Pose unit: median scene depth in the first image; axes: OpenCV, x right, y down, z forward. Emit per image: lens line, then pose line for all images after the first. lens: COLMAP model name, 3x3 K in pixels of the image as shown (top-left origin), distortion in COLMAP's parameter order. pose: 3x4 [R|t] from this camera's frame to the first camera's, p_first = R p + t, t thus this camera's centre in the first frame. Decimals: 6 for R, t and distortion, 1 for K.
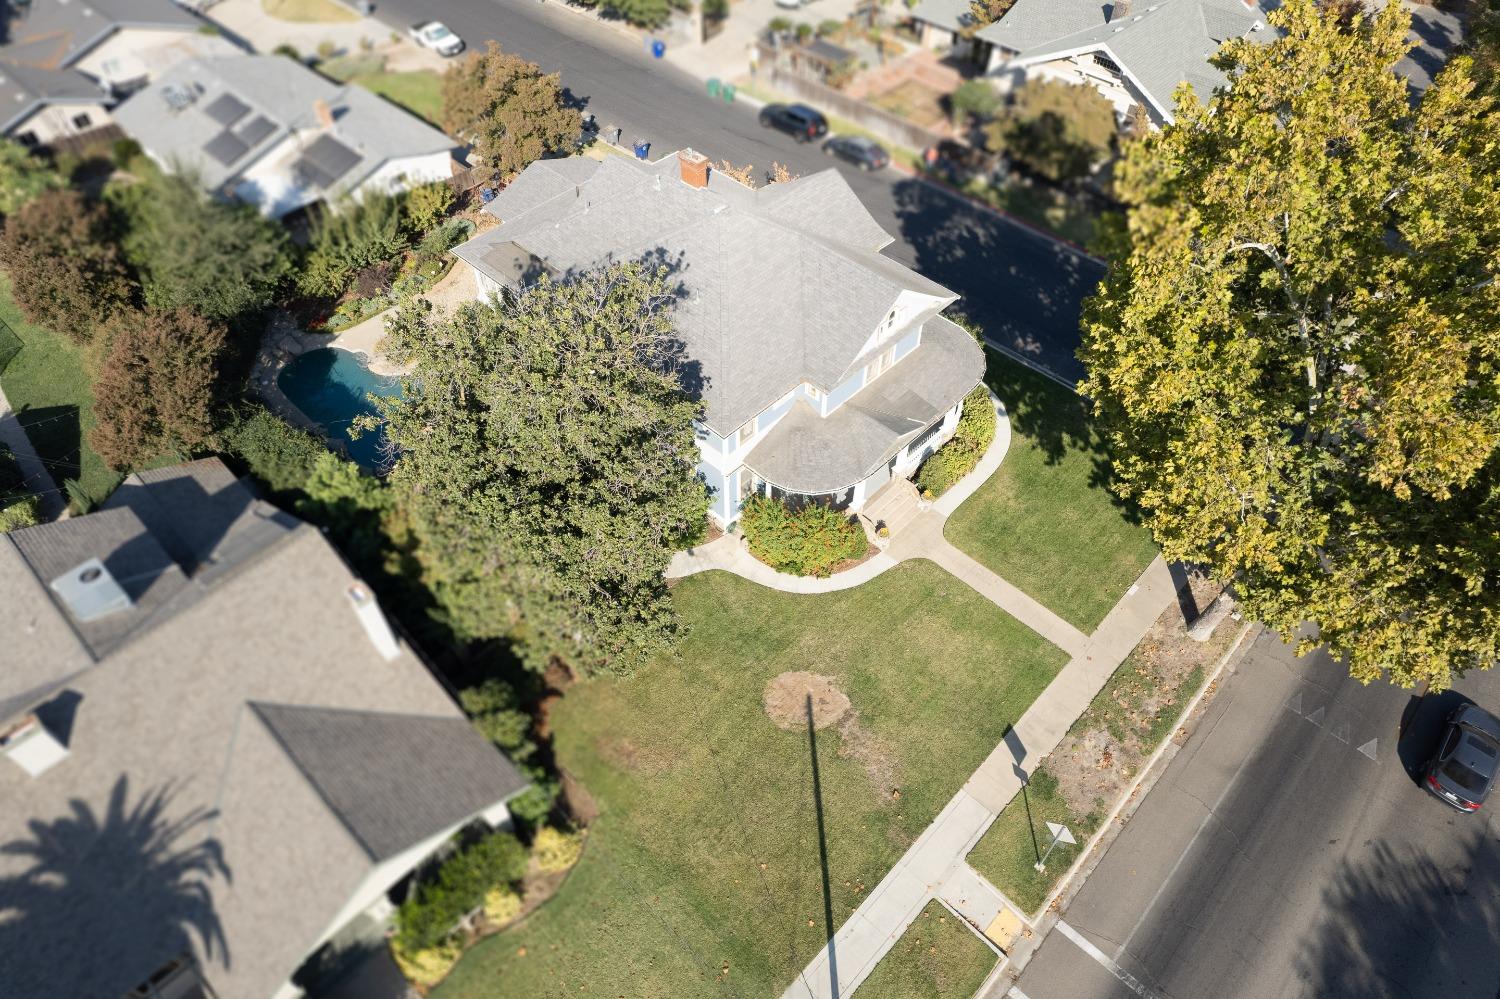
lens RADIAL K [[962.2, 0, 749.4], [0, 962.2, 505.7], [0, 0, 1]] dist [-0.078557, 0.072593]
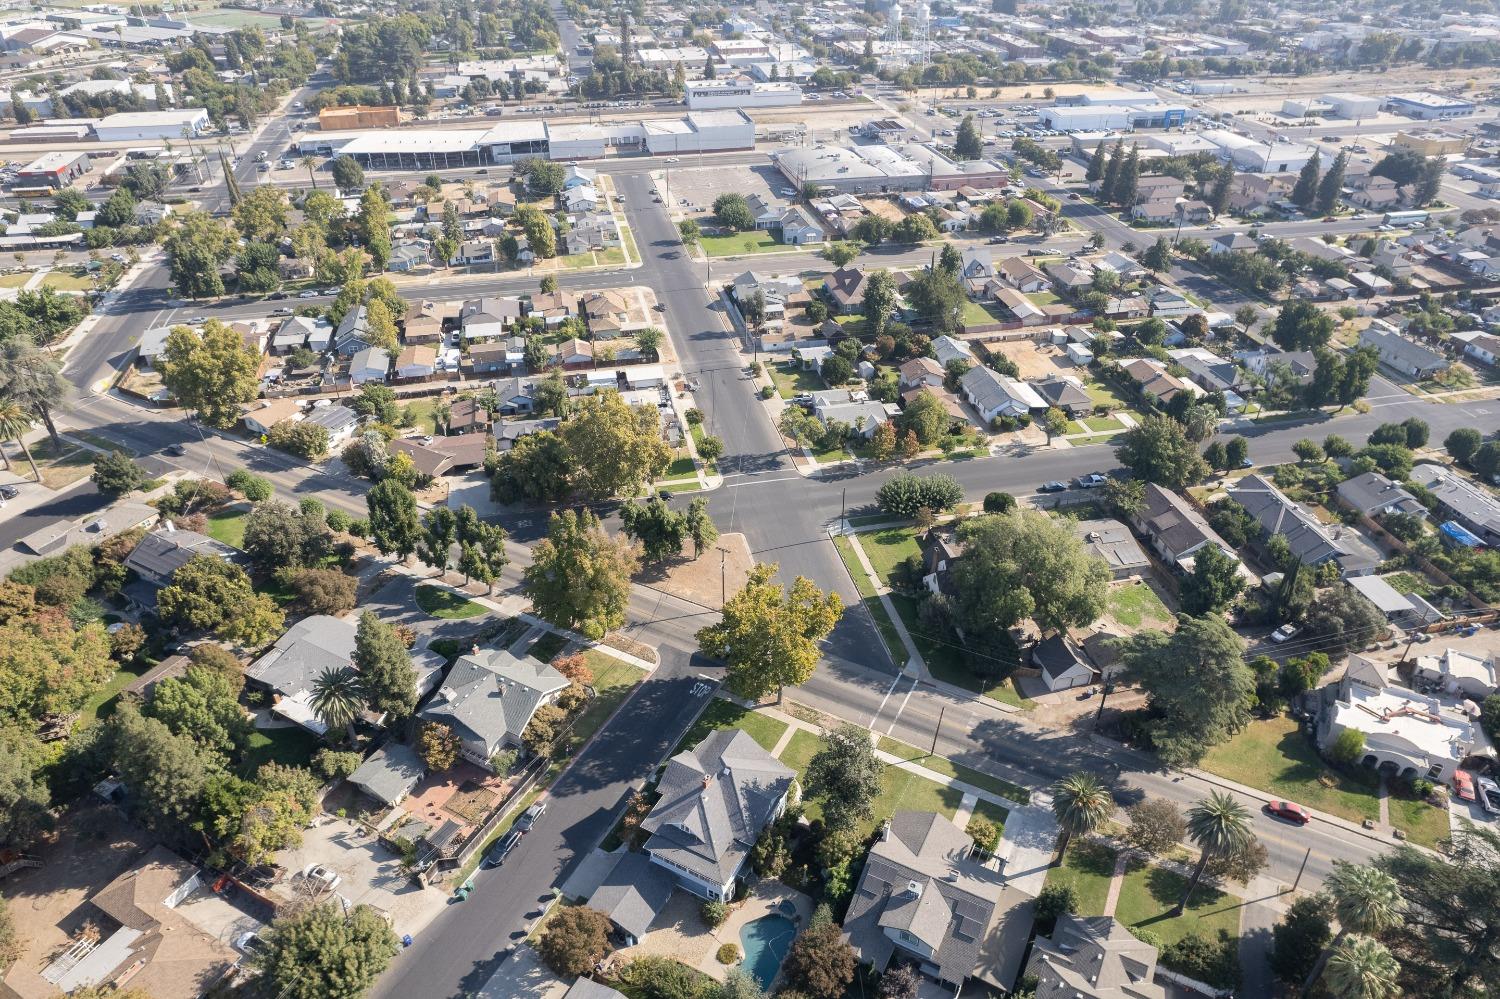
lens RADIAL K [[958.4, 0, 748.7], [0, 958.4, 507.4], [0, 0, 1]] dist [-0.069272, 0.045667]
pose [[-0.271242, -0.540731, 0.796265, -1.990744], [0.727669, 0.426301, 0.537369, -2.221361], [-0.630021, 0.725174, 0.277842, -0.490794]]
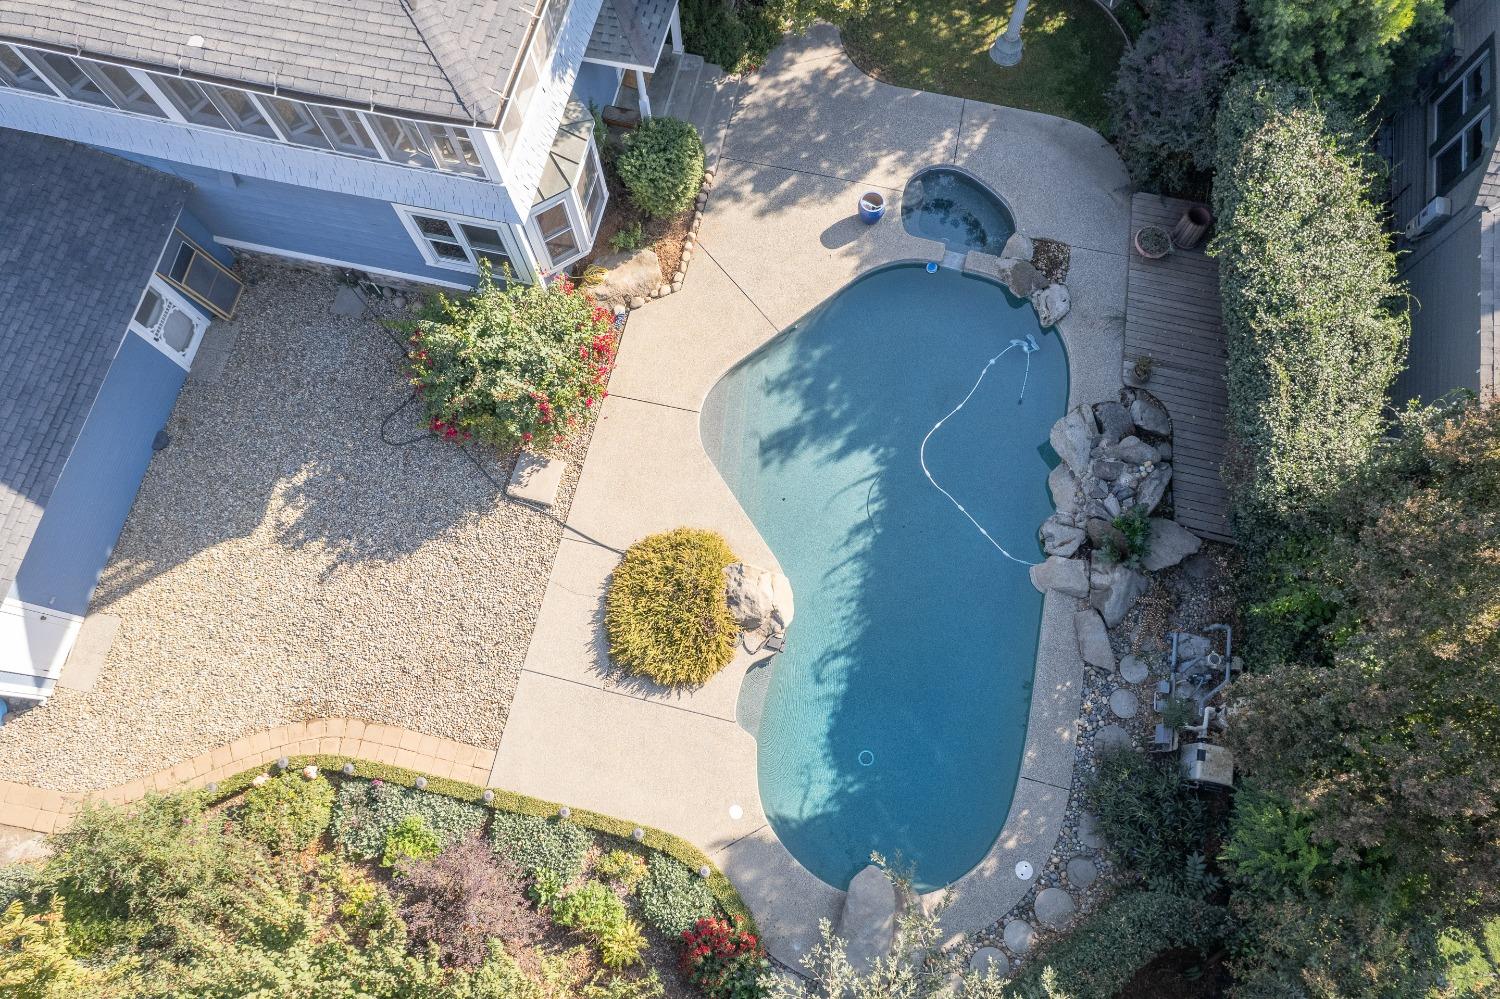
lens RADIAL K [[954.6, 0, 749.1], [0, 954.6, 496.2], [0, 0, 1]] dist [-0.075855, 0.065999]
pose [[-0.516141, -0.816062, 0.260078, -0.549813], [0.652874, -0.178308, 0.736181, -0.474794], [-0.554396, 0.549771, 0.624818, 0.979915]]
